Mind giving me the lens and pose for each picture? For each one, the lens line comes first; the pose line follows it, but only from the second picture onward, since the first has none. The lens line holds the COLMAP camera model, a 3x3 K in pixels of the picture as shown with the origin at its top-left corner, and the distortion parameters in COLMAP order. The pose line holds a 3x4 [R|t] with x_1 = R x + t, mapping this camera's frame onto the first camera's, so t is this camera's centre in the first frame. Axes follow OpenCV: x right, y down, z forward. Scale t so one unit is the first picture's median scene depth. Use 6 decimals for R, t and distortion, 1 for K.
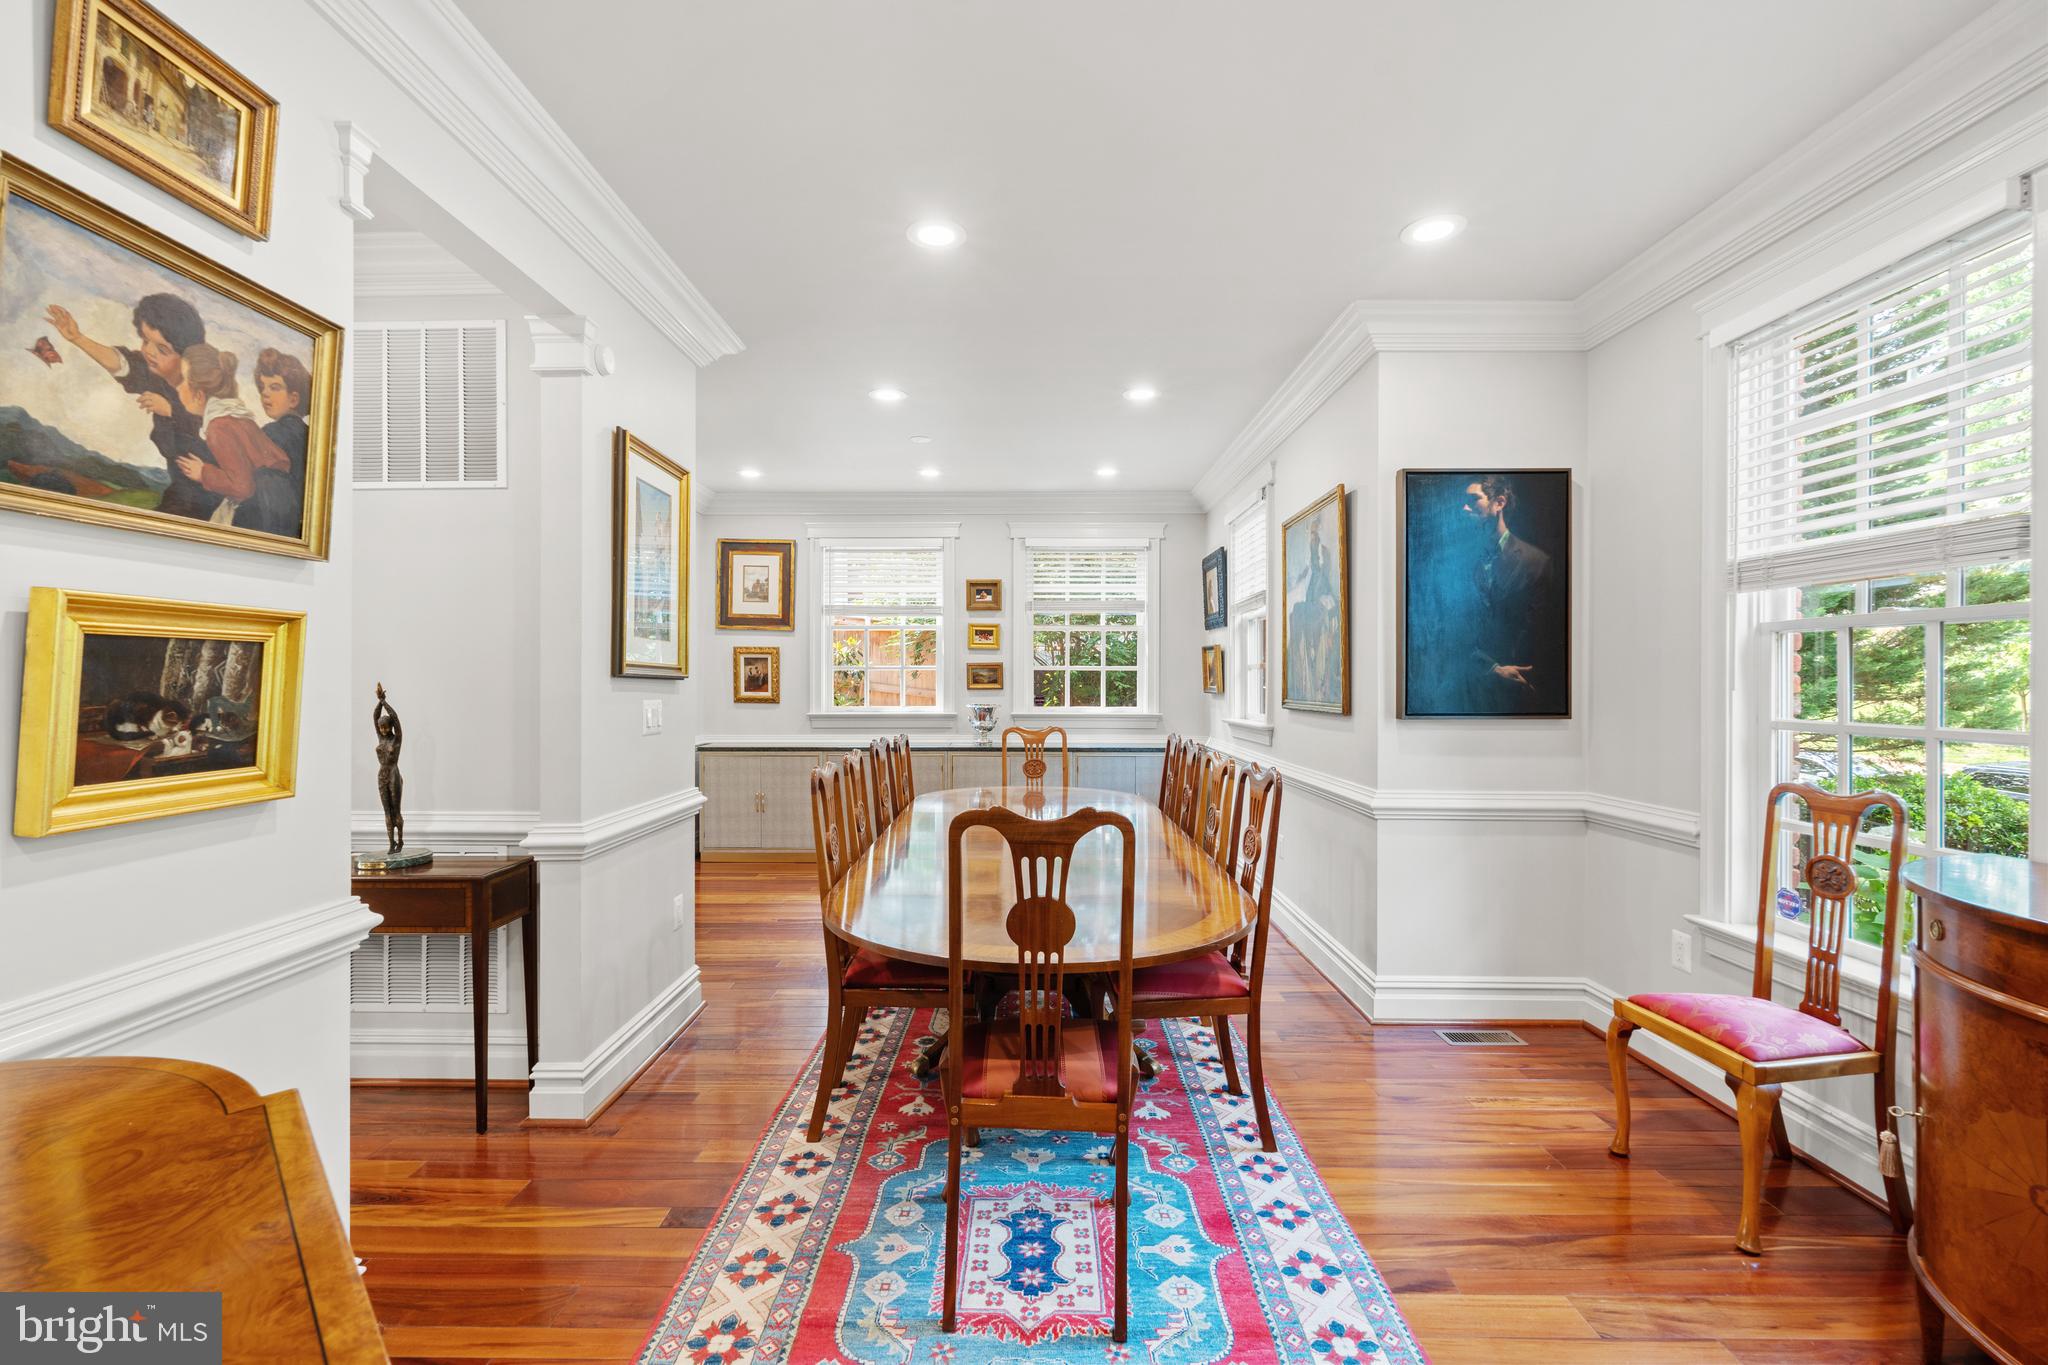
lens RADIAL K [[908.2, 0, 1029.3], [0, 908.2, 681.5], [0, 0, 1]] dist [-0.003676, 0.000507]
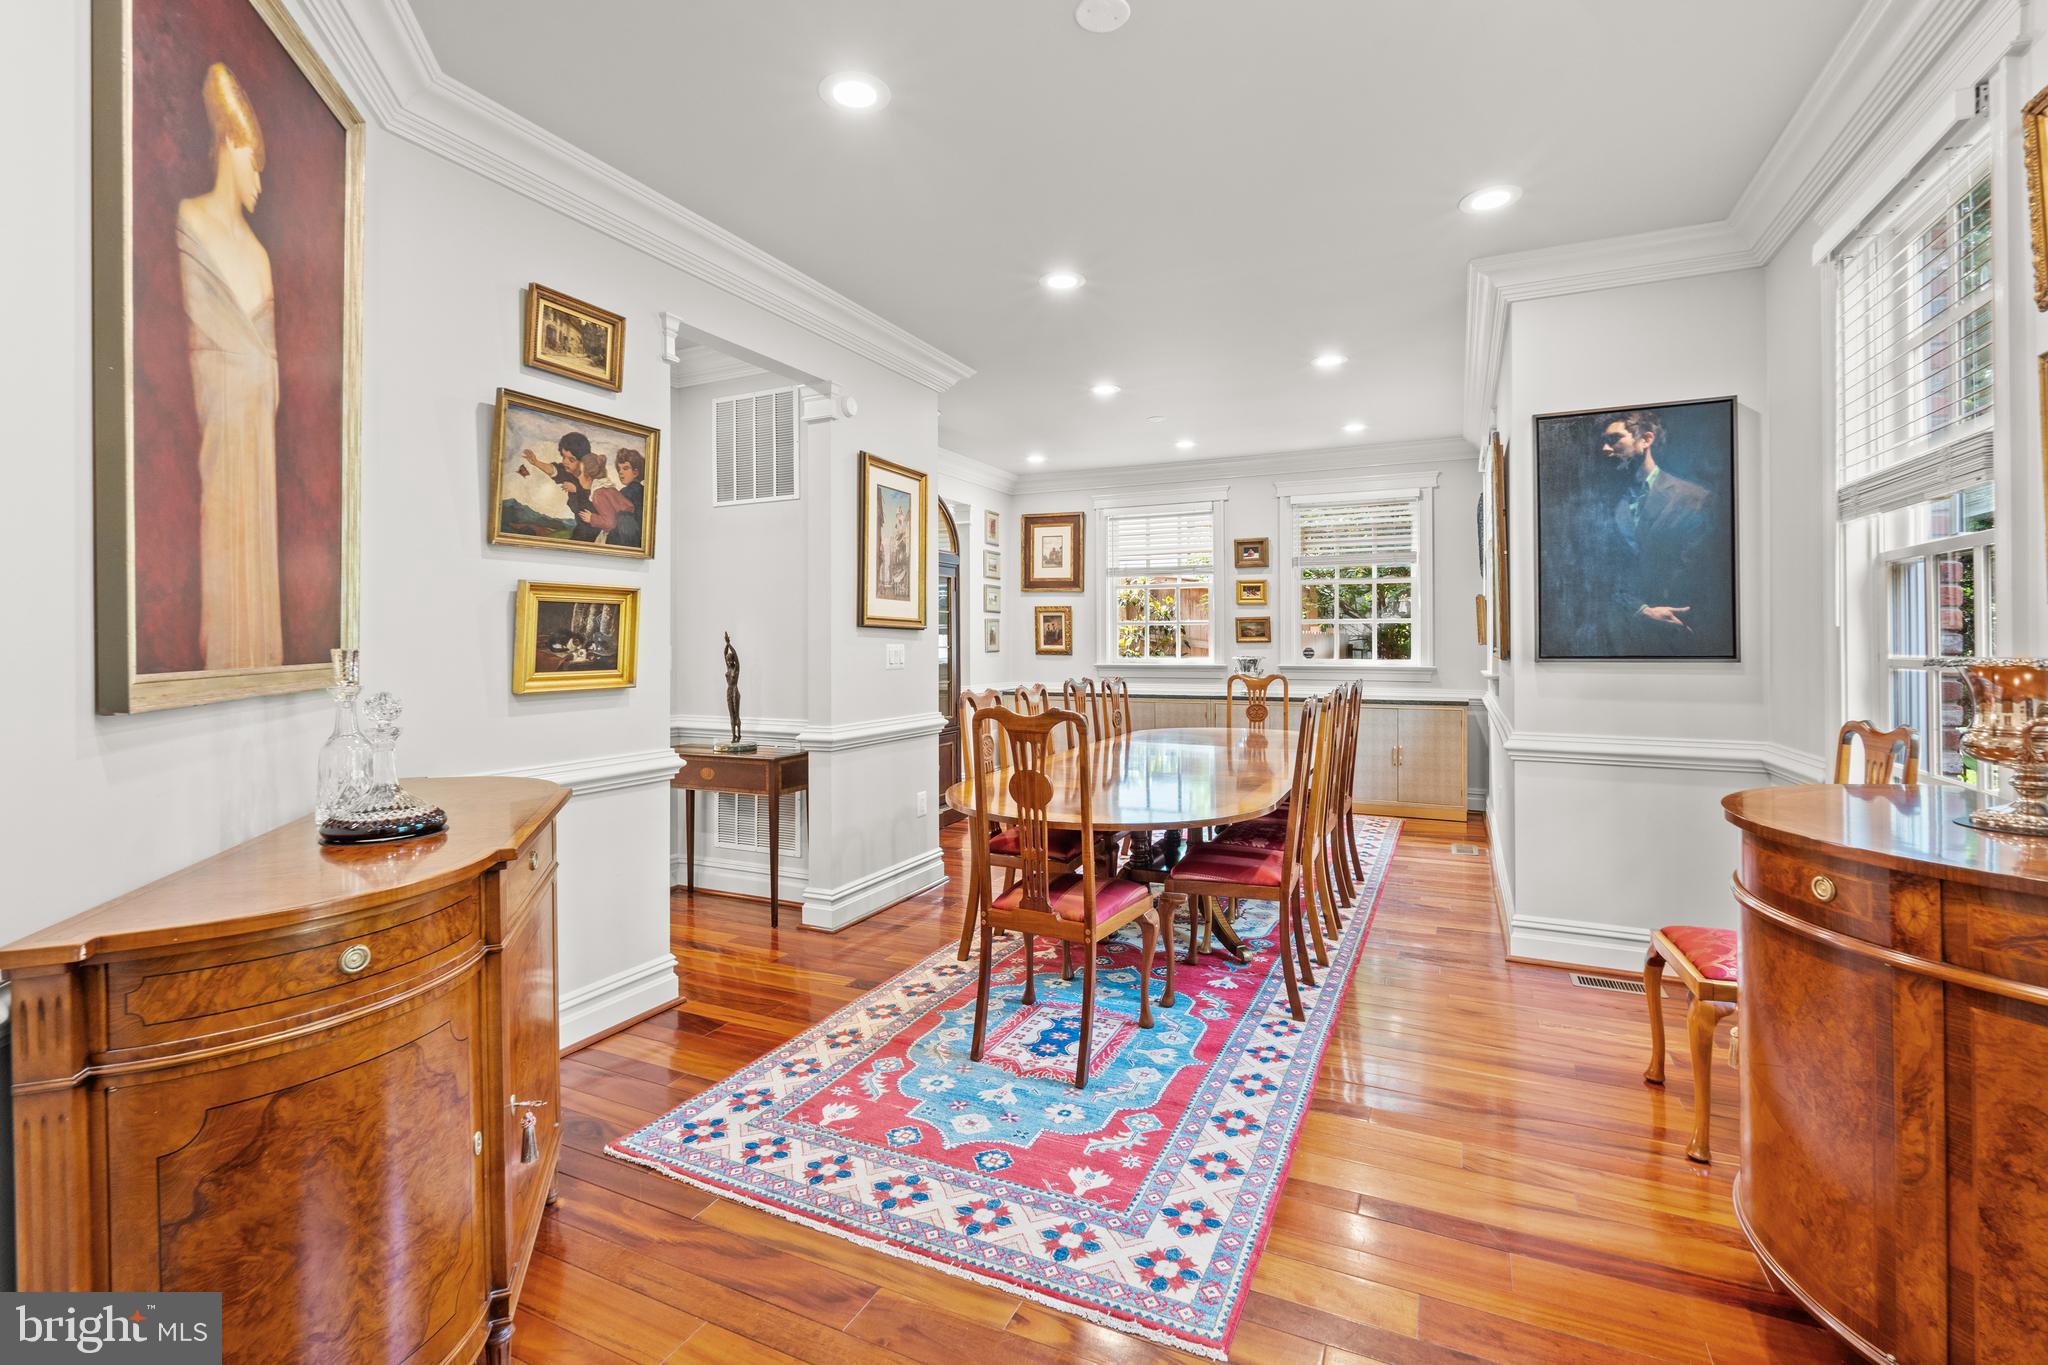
lens RADIAL K [[908.2, 0, 1006.5], [0, 908.2, 638.3], [0, 0, 1]] dist [-0.003676, 0.000507]
pose [[0.907011, -0.005593, -0.421069, 0.388184], [0.004001, 0.999981, -0.004664, 0.022646], [0.421087, 0.002545, 0.907017, -0.214629]]
